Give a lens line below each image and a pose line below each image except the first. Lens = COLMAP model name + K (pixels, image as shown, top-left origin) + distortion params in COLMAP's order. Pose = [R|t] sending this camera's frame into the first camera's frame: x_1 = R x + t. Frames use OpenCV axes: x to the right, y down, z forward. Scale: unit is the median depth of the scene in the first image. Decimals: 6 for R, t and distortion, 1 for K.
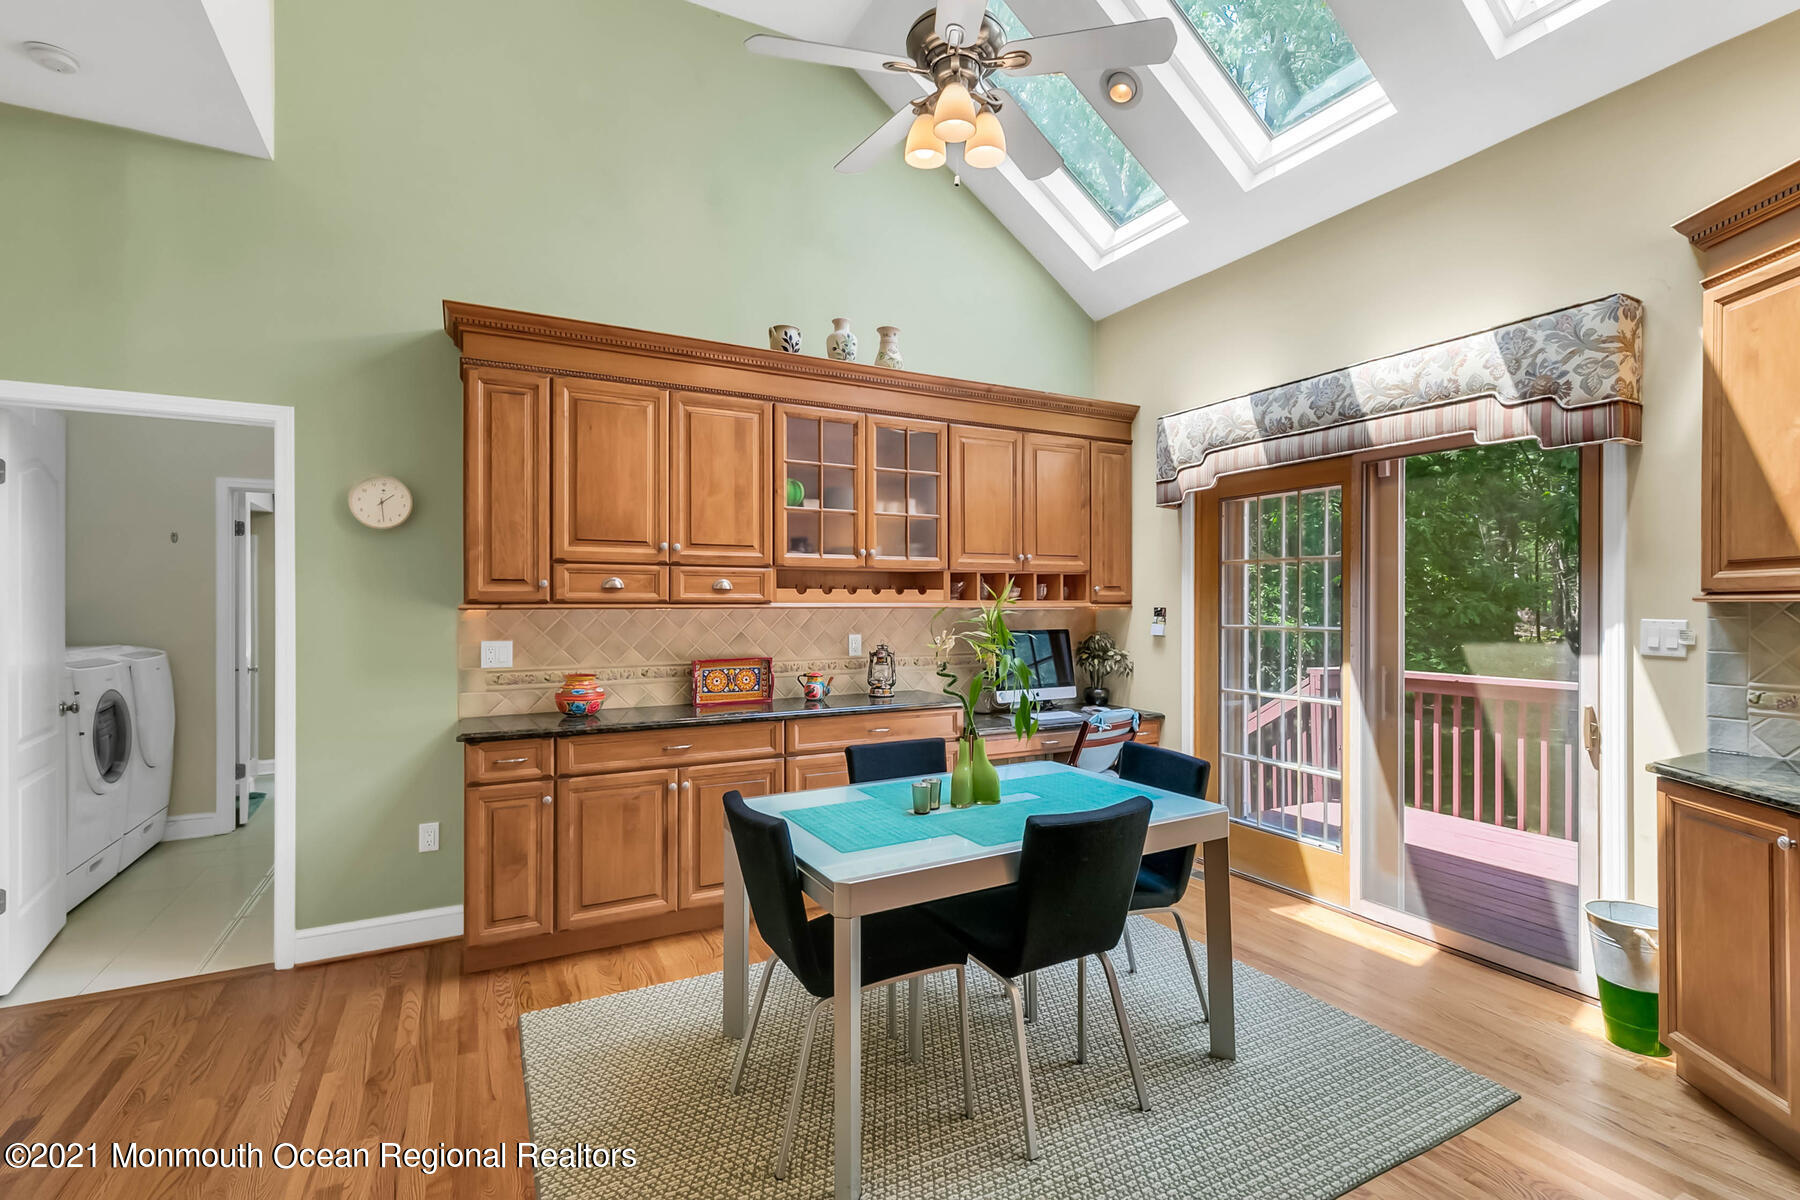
lens RADIAL K [[828.7, 0, 908.2], [0, 828.7, 602.5], [0, 0, 1]] dist [0.016019, -0.002510]
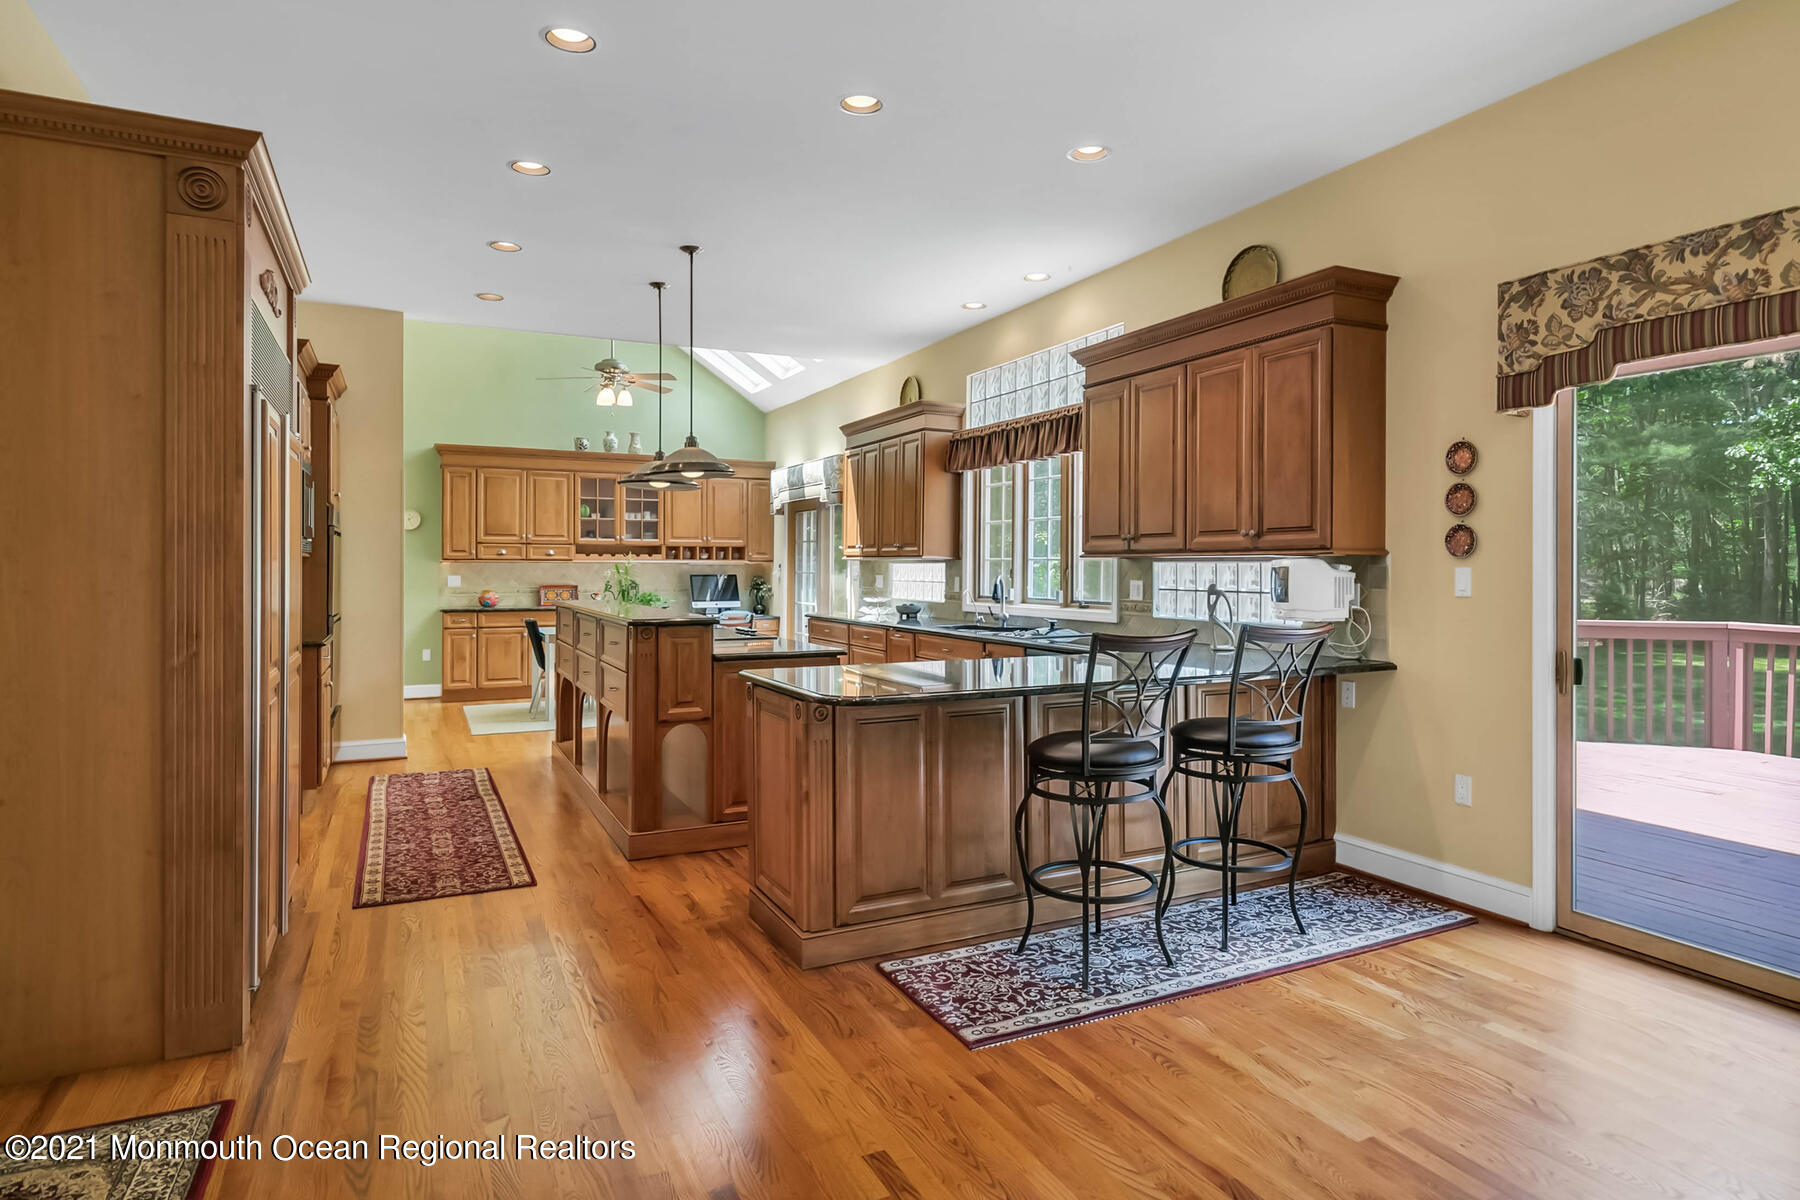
lens RADIAL K [[1039.0, 0, 946.9], [0, 1039.0, 569.1], [0, 0, 1]] dist [-0.003176, 0.001177]
pose [[0.999954, 0.003610, -0.008863, 0.858380], [-0.003622, 0.999993, -0.001340, 0.024305], [0.008858, 0.001372, 0.999960, -1.785245]]
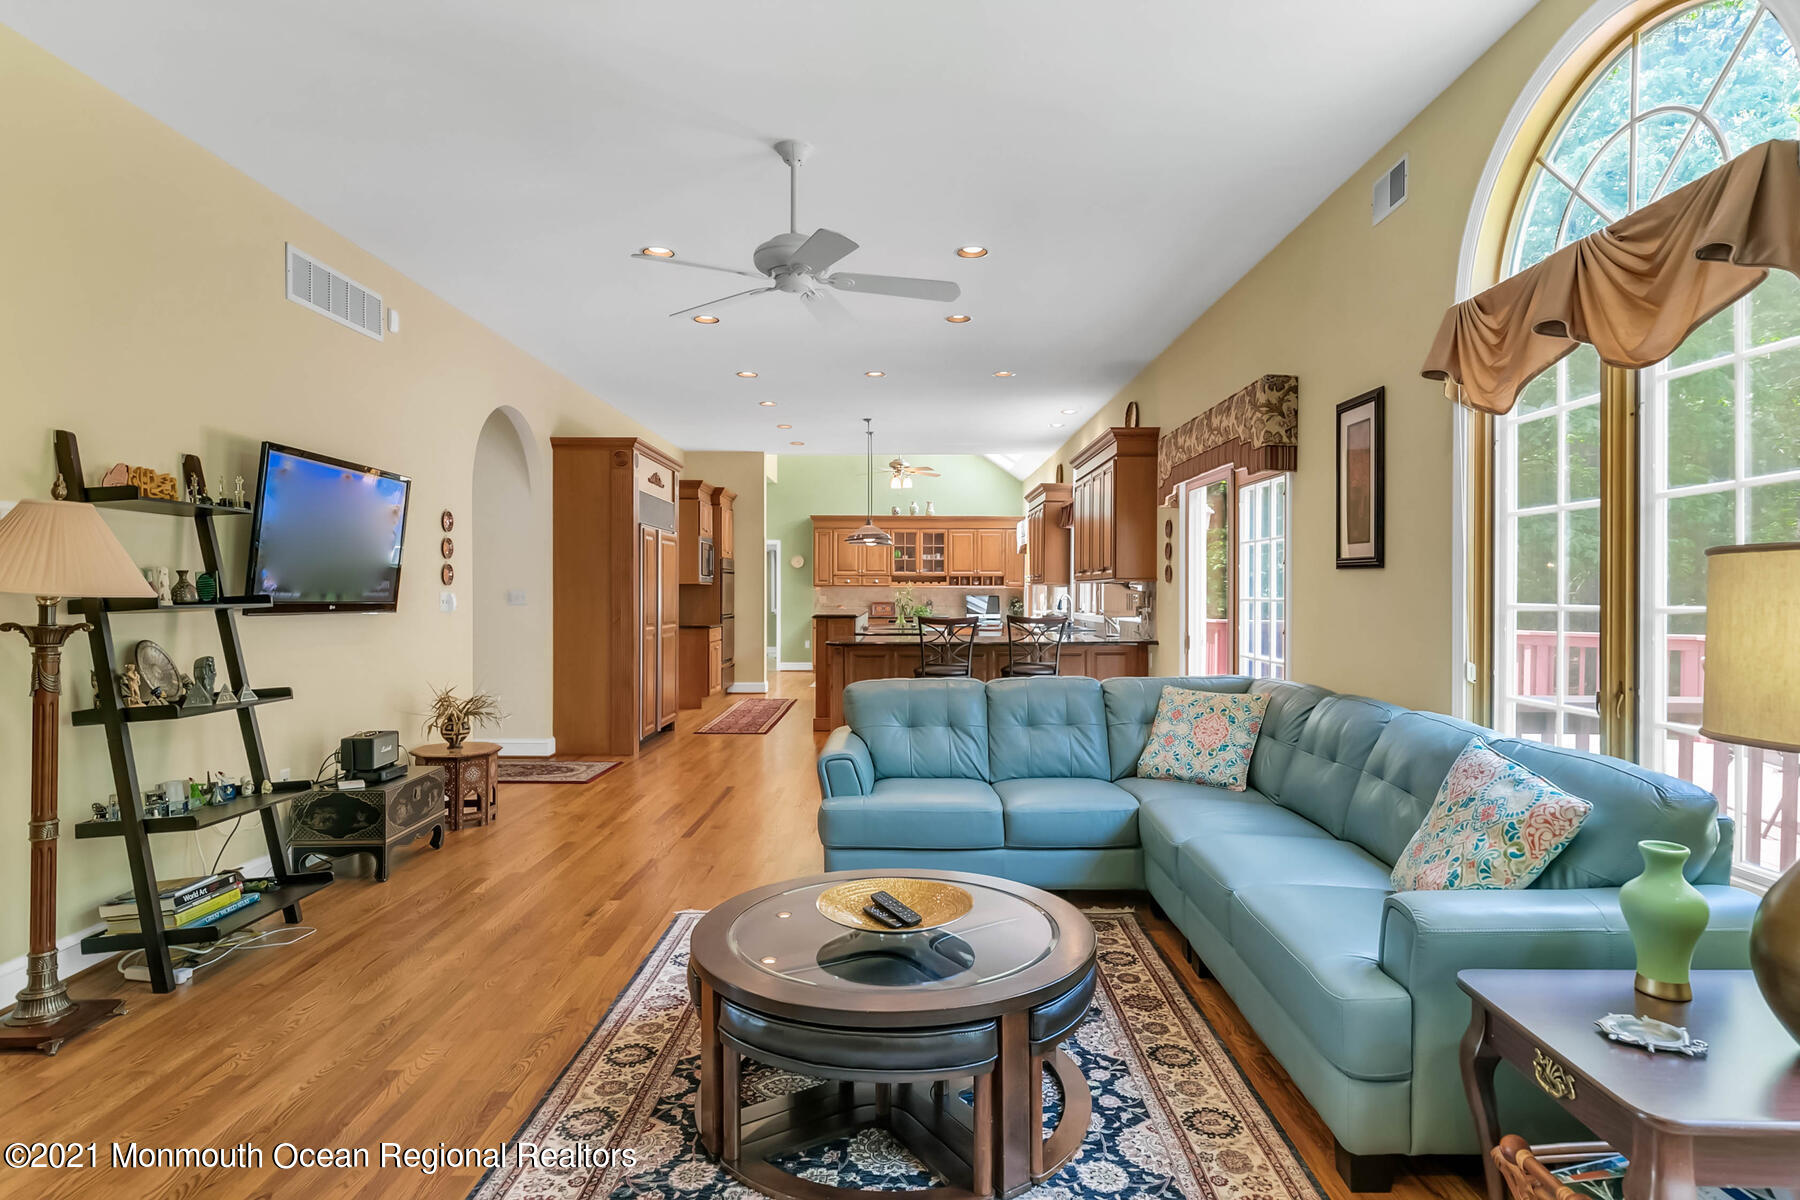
lens RADIAL K [[981.4, 0, 916.4], [0, 981.4, 594.8], [0, 0, 1]] dist [-0.006560, 0.003013]
pose [[0.888633, 0.004630, -0.458596, 1.785868], [-0.004731, 0.999988, 0.000929, 0.032269], [0.458595, 0.001345, 0.888644, -2.568387]]
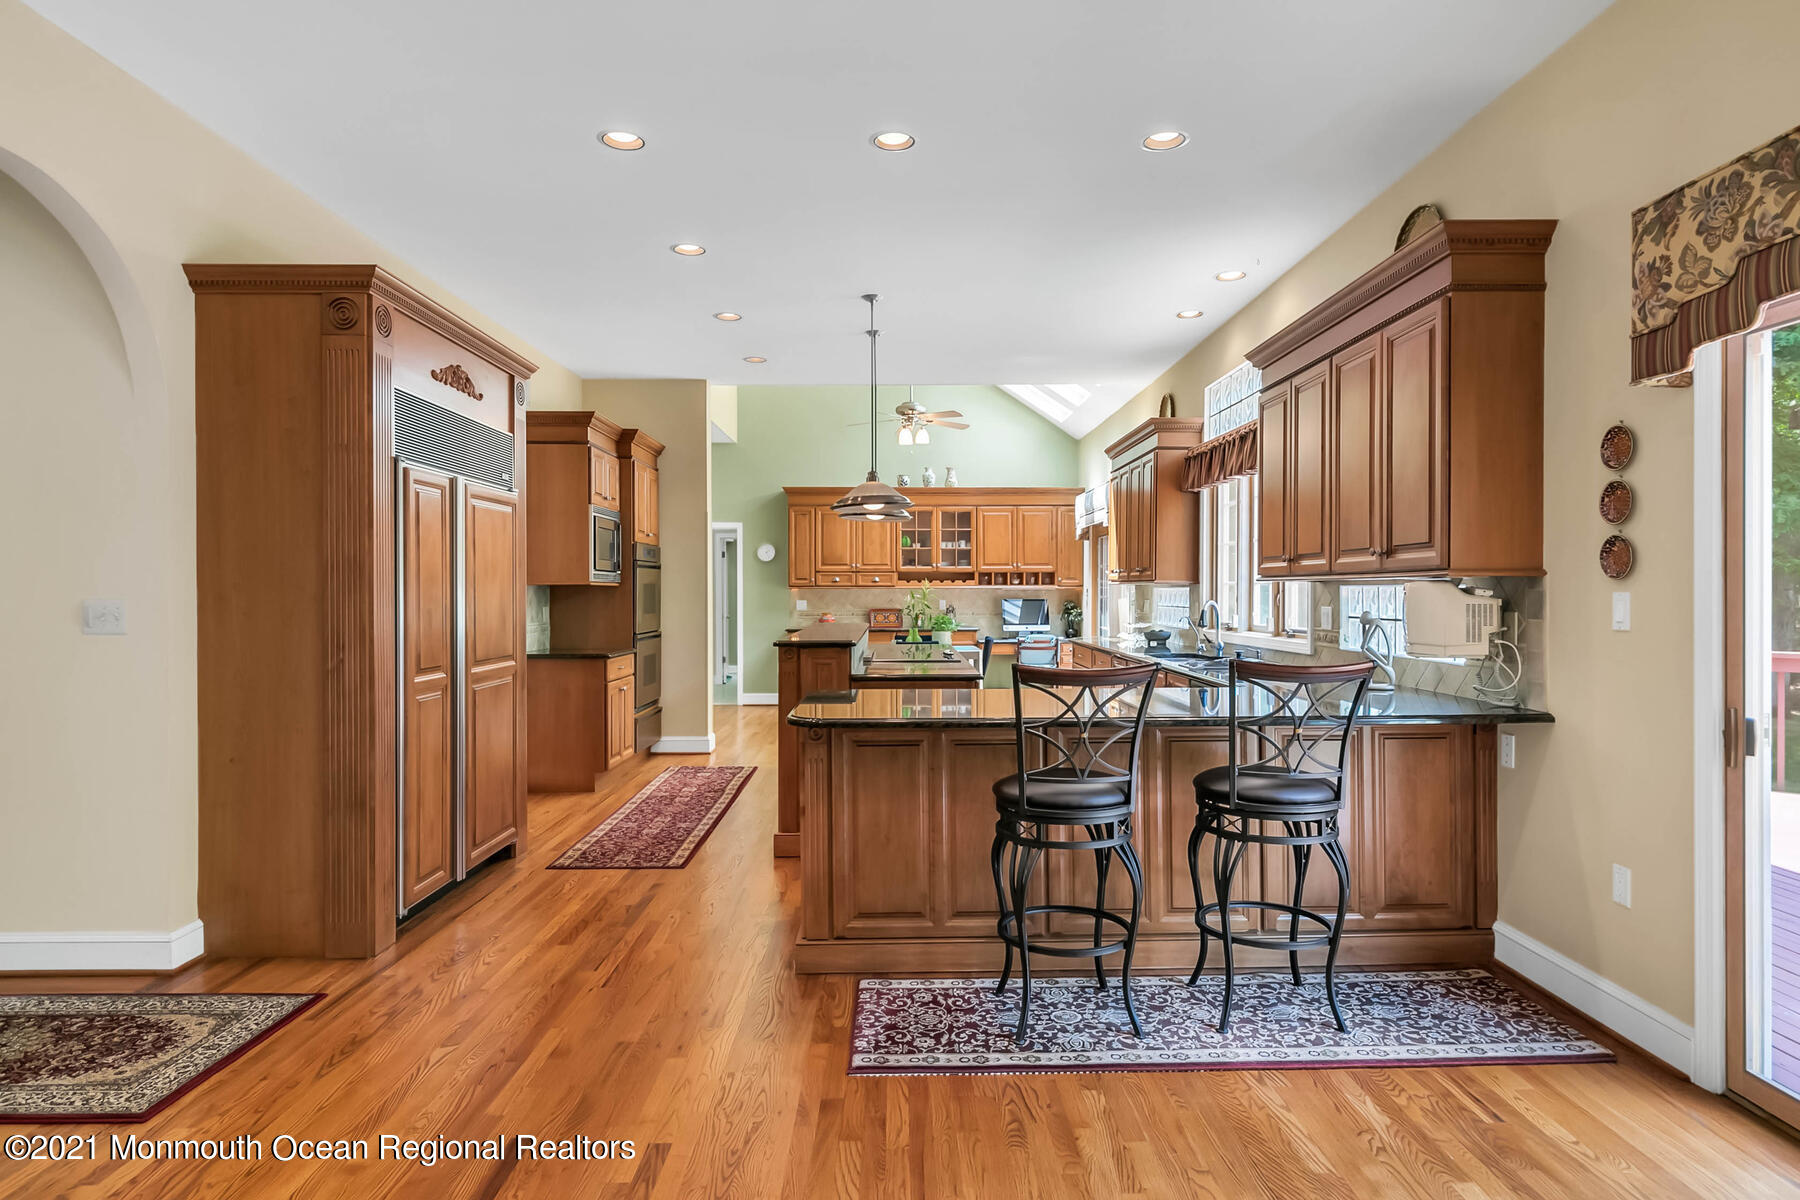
lens RADIAL K [[1018.9, 0, 911.5], [0, 1018.9, 596.1], [0, 0, 1]] dist [0.001245, -0.002675]
pose [[0.890609, 0.002023, -0.454765, 1.240099], [-0.000836, 0.999996, 0.002810, 0.020874], [0.454768, -0.002122, 0.890607, -1.673994]]
